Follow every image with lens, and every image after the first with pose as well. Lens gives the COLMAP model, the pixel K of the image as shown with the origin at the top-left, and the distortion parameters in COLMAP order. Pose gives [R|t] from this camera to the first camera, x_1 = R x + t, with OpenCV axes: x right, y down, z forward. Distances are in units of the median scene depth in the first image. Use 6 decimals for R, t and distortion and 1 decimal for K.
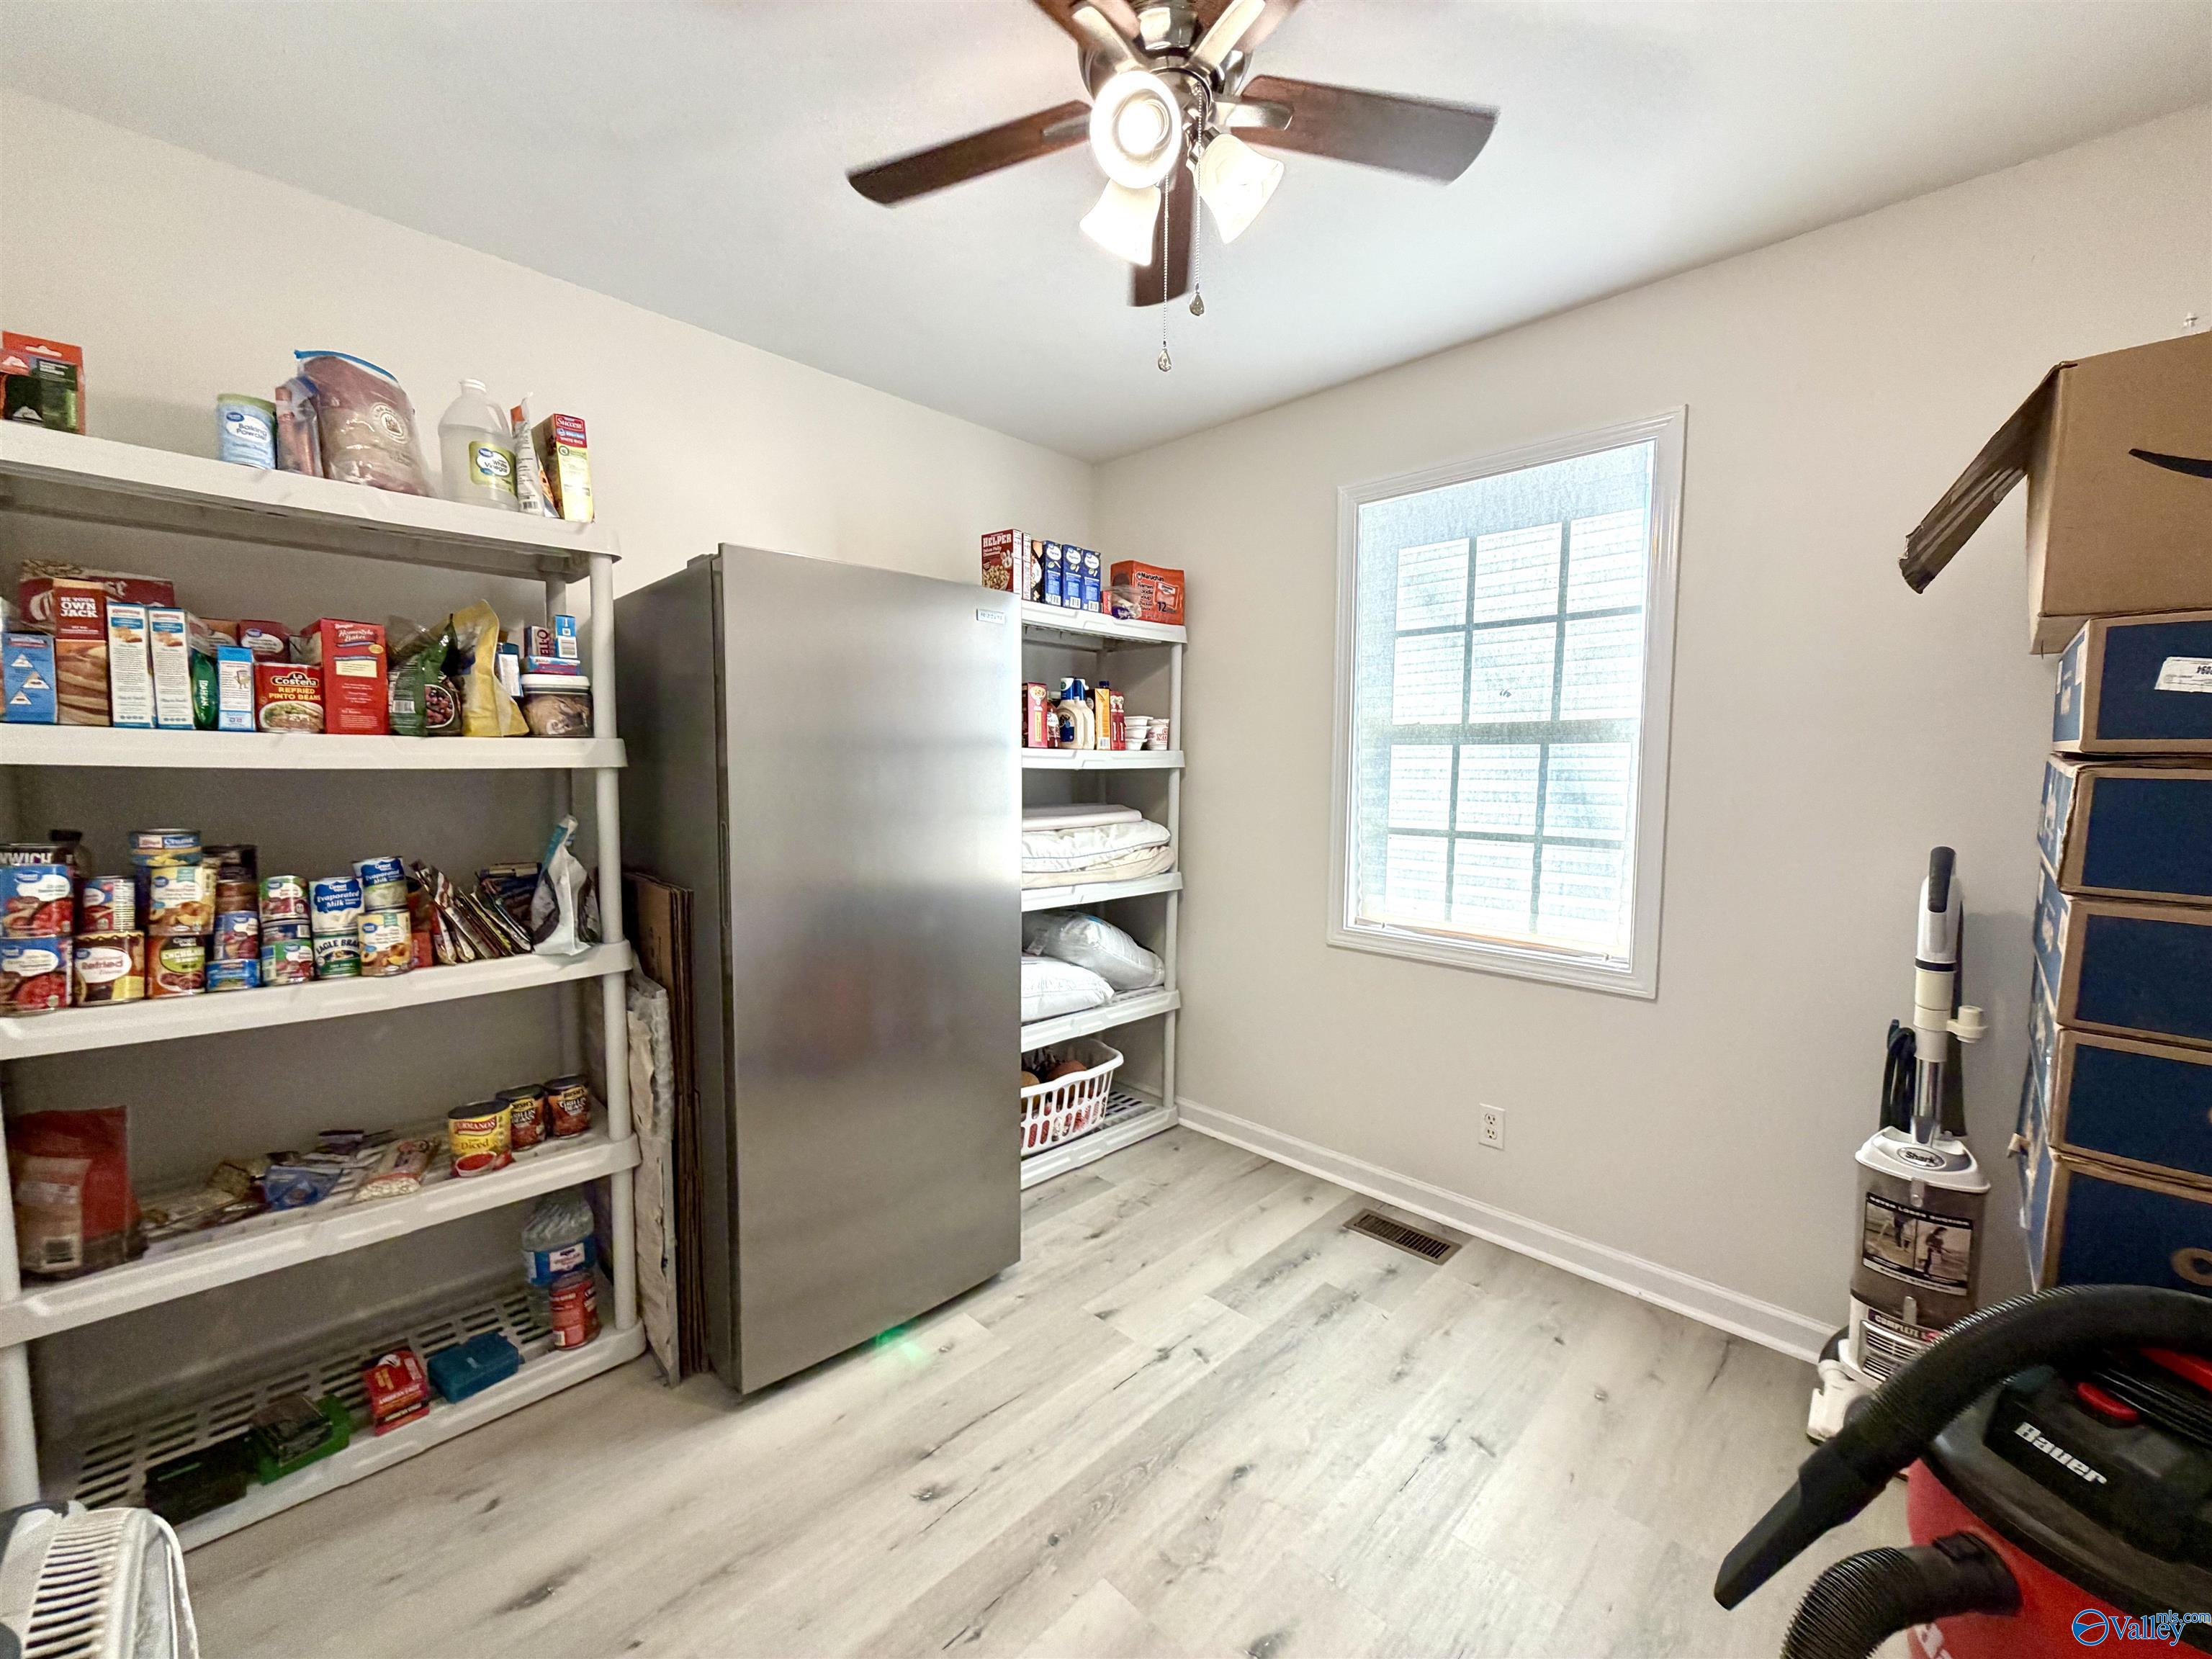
lens RADIAL K [[880.3, 0, 1111.9], [0, 880.3, 829.7], [0, 0, 1]] dist [-0.001183, 0.000568]
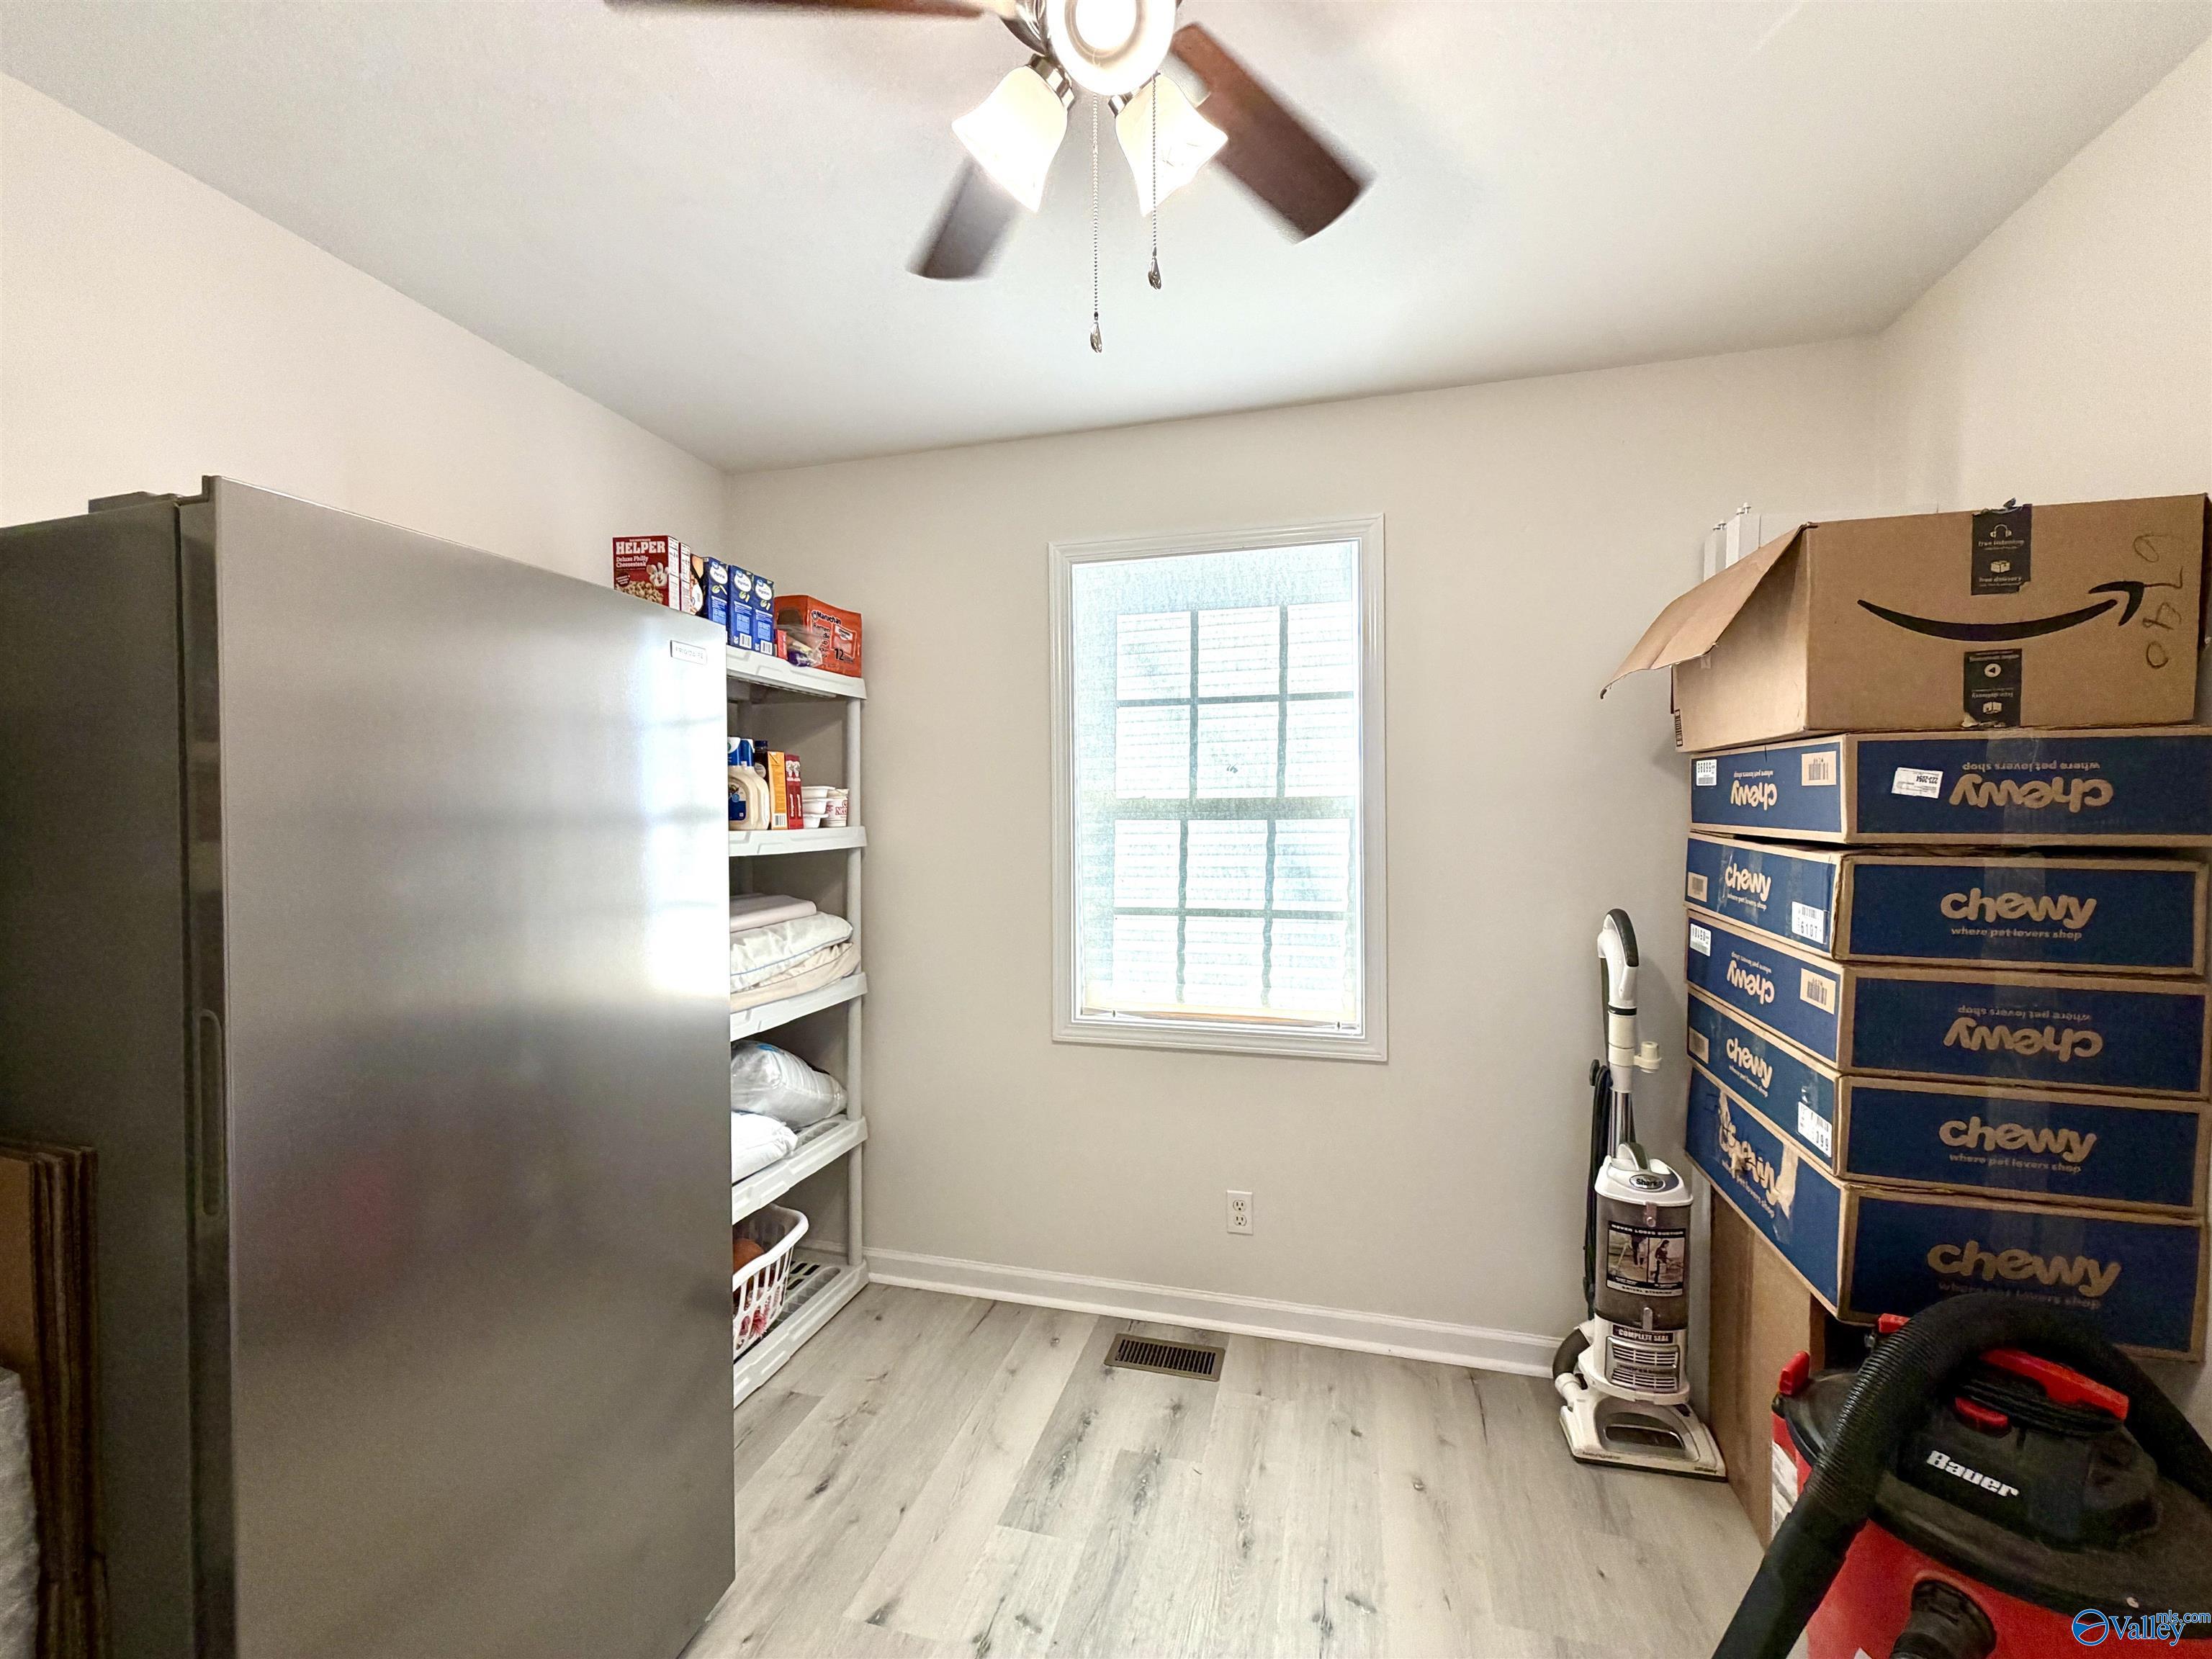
lens RADIAL K [[880.3, 0, 1111.9], [0, 880.3, 829.7], [0, 0, 1]] dist [-0.001183, 0.000568]
pose [[0.868537, -0.019649, 0.495234, -0.160356], [0.049696, 0.997631, -0.047574, -0.043652], [-0.493126, 0.065931, 0.867456, 0.197995]]
